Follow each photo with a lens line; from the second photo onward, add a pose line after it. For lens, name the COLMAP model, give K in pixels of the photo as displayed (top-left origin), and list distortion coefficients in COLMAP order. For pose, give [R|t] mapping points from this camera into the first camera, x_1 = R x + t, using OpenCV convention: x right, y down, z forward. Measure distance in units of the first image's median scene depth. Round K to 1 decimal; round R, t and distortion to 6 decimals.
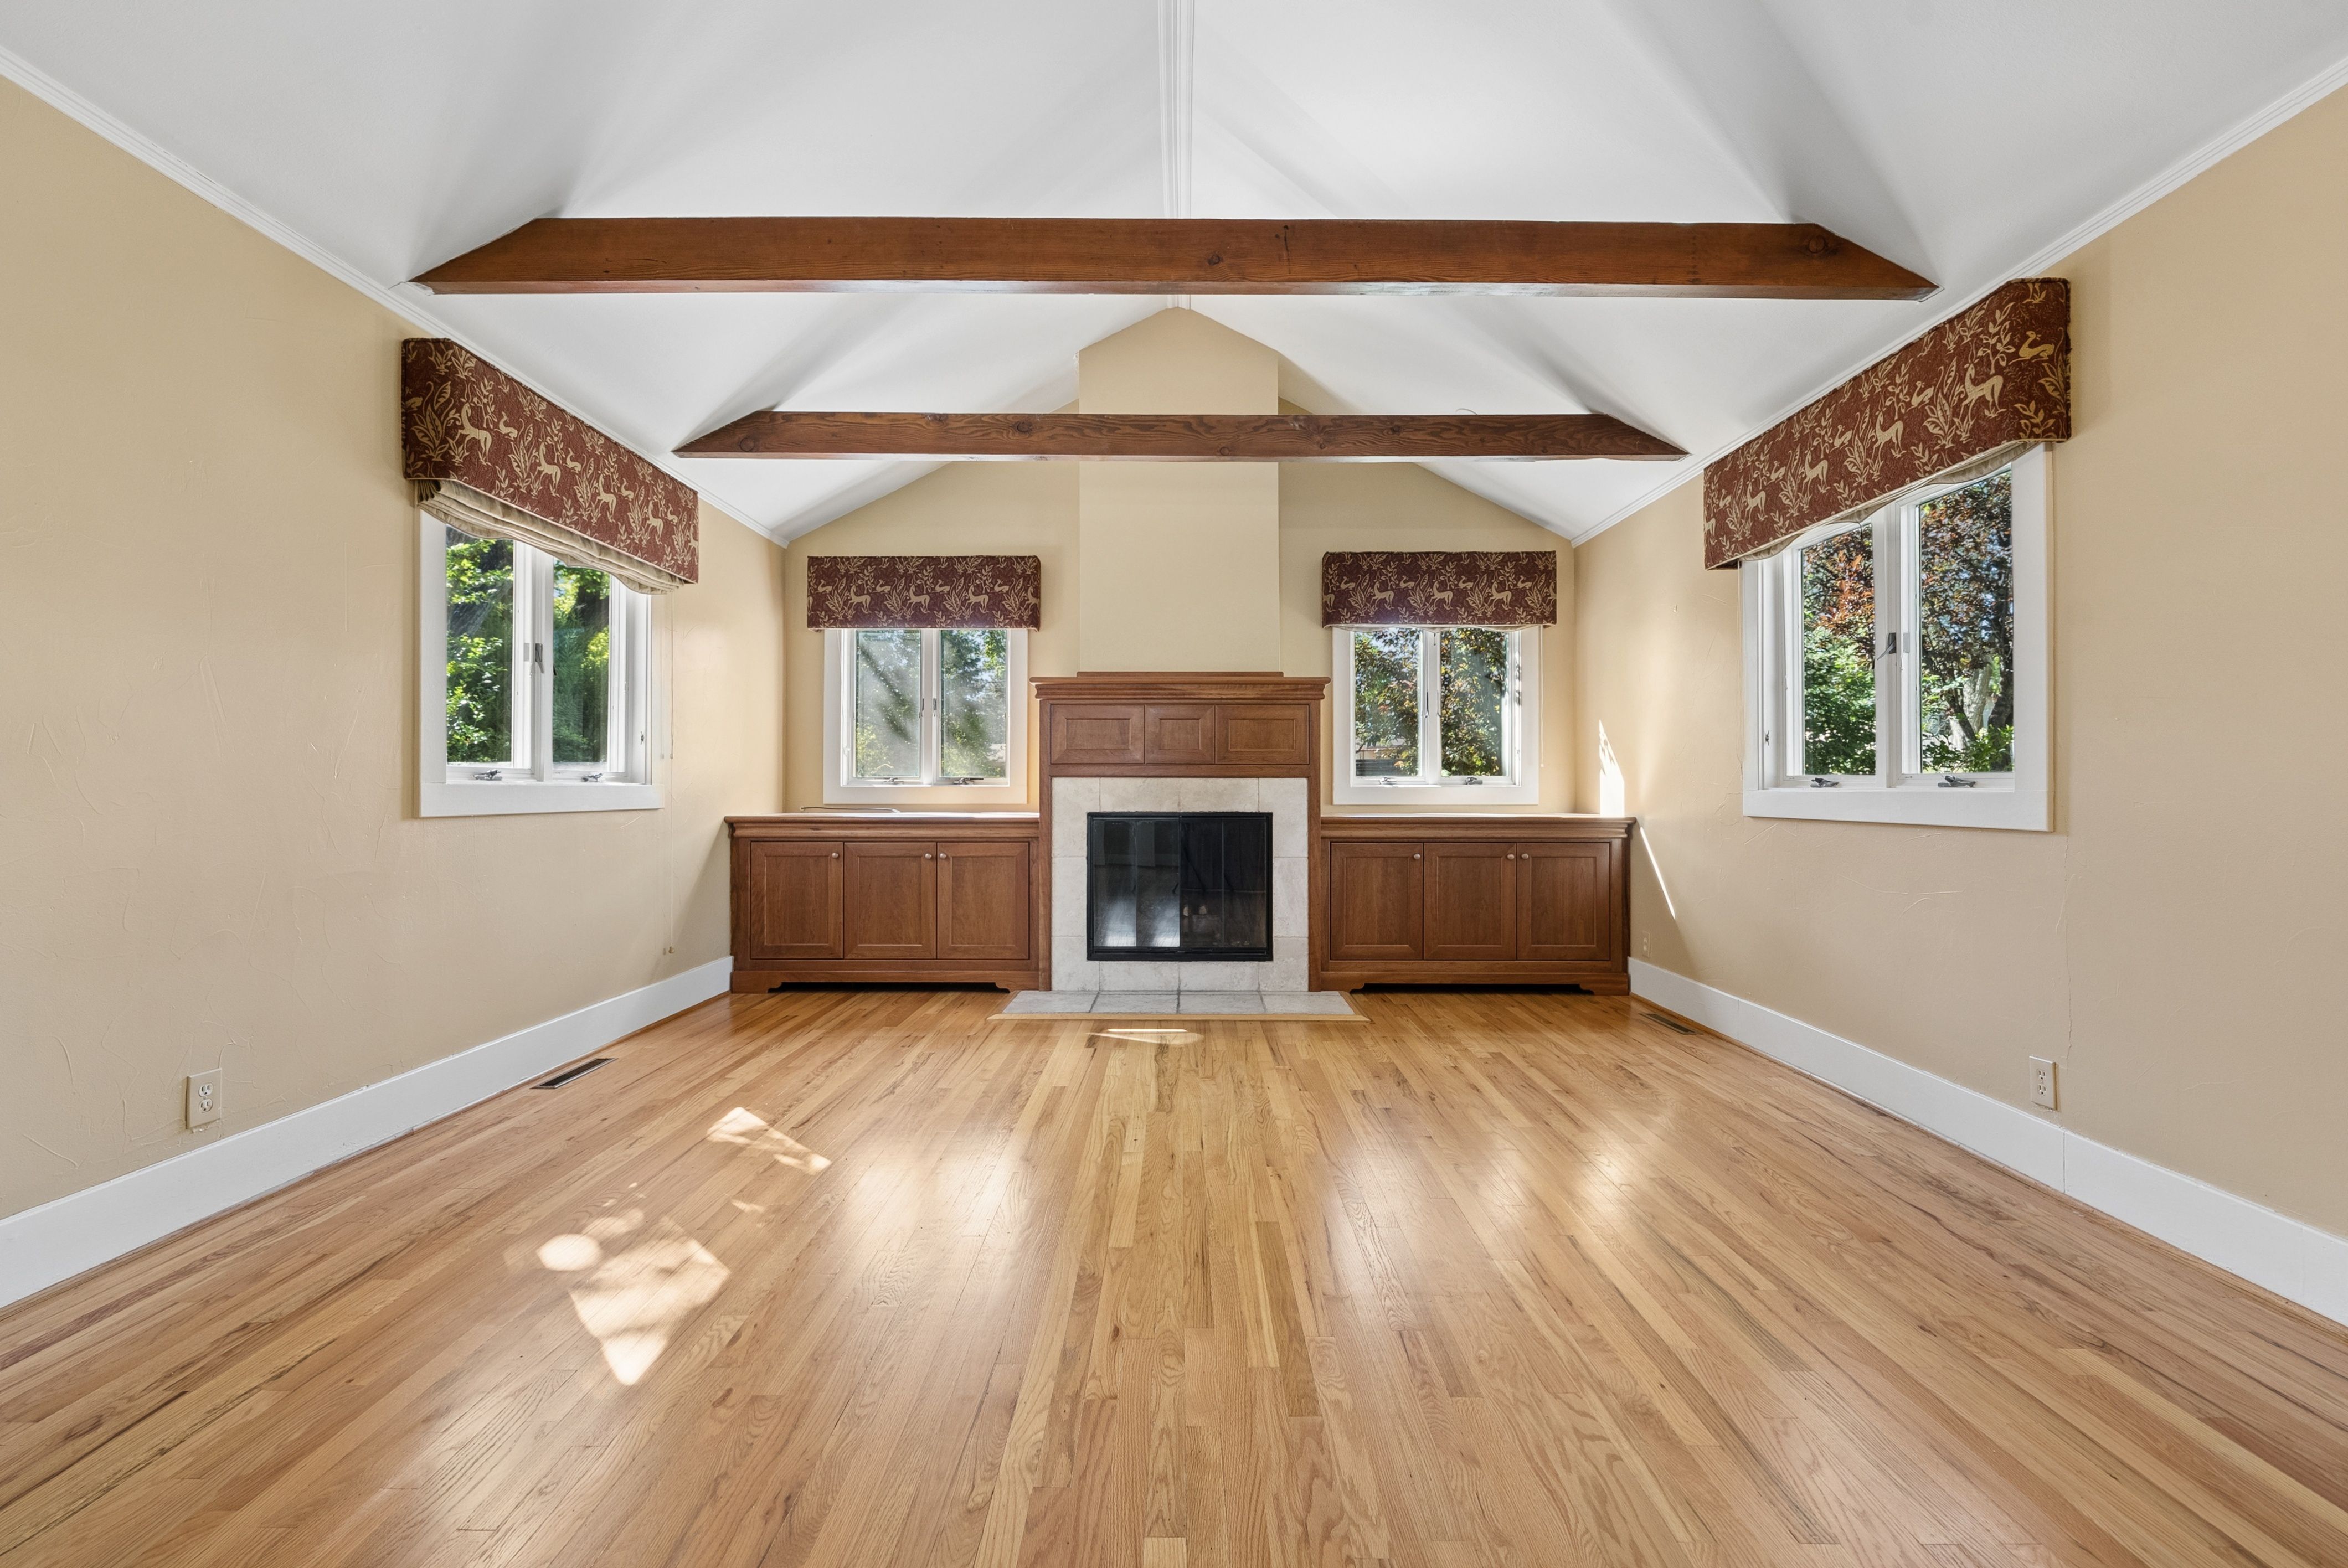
lens RADIAL K [[976.0, 0, 1174.4], [0, 976.0, 793.1], [0, 0, 1]] dist [-0.002200, -0.001287]
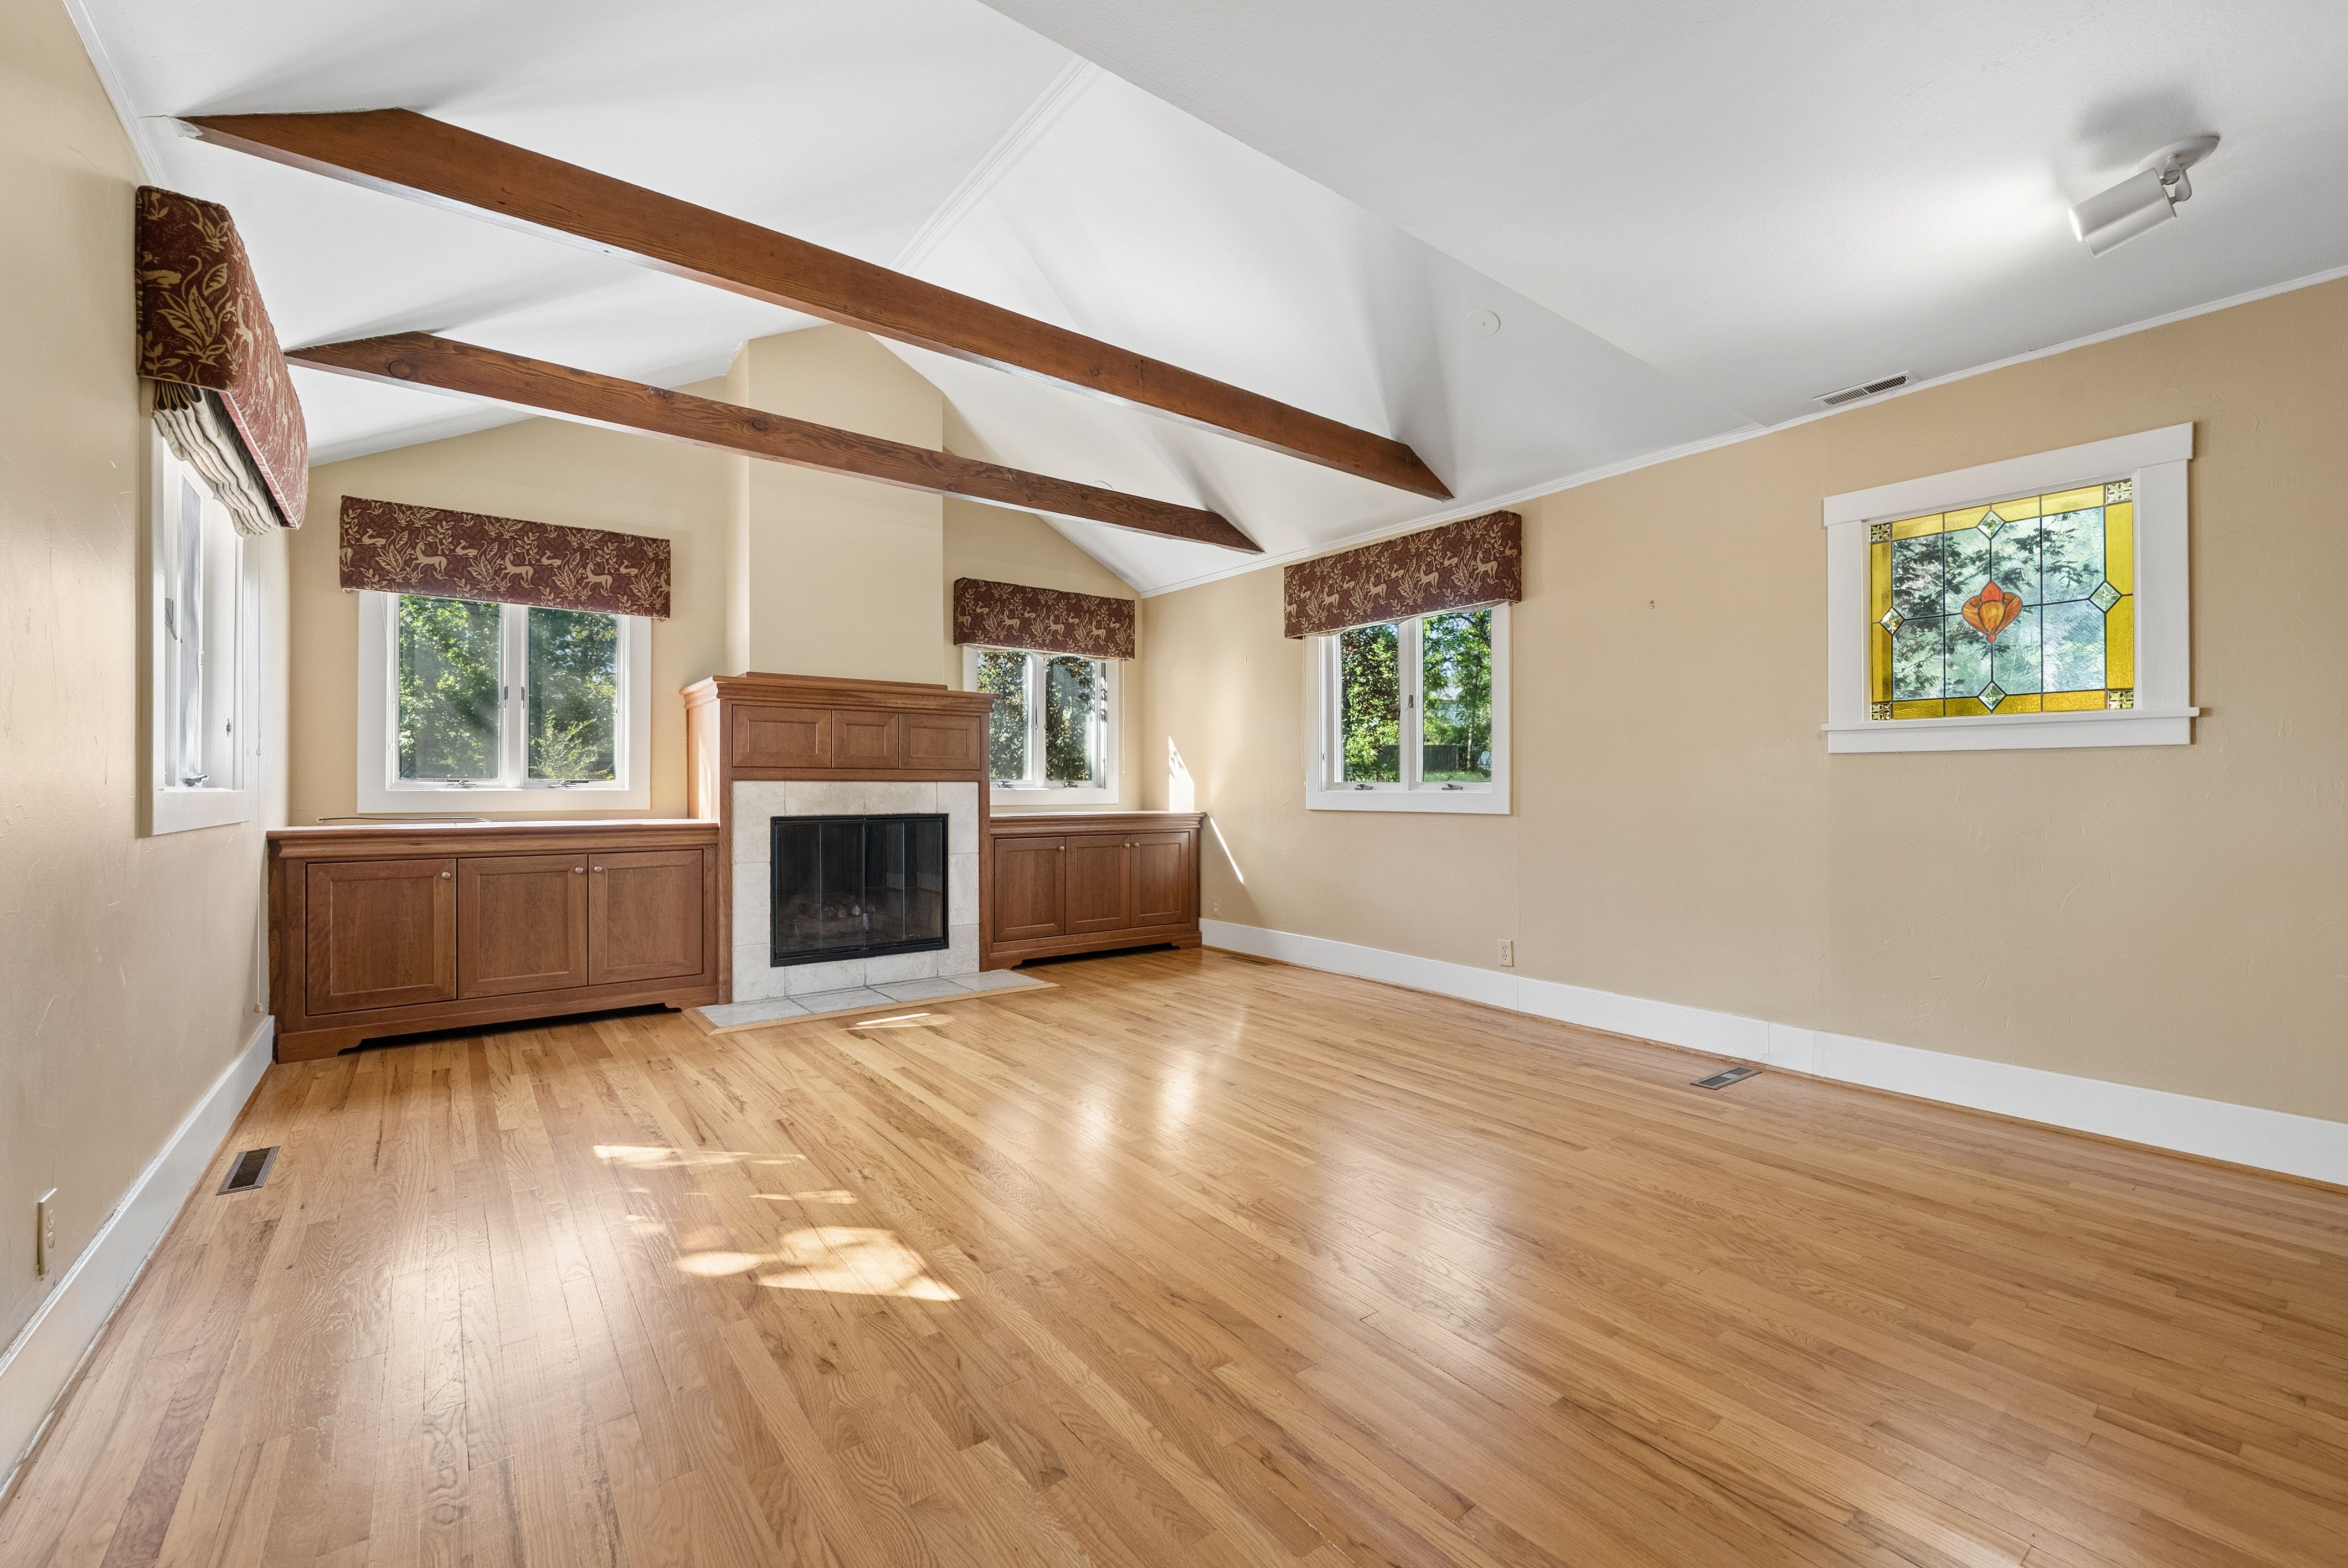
lens RADIAL K [[976.0, 0, 1203.1], [0, 976.0, 798.1], [0, 0, 1]] dist [-0.002200, -0.001287]
pose [[0.784401, -0.007768, 0.620205, -0.381579], [0.005164, 0.999969, 0.005994, -0.002668], [-0.620232, -0.001499, 0.784417, -0.043731]]
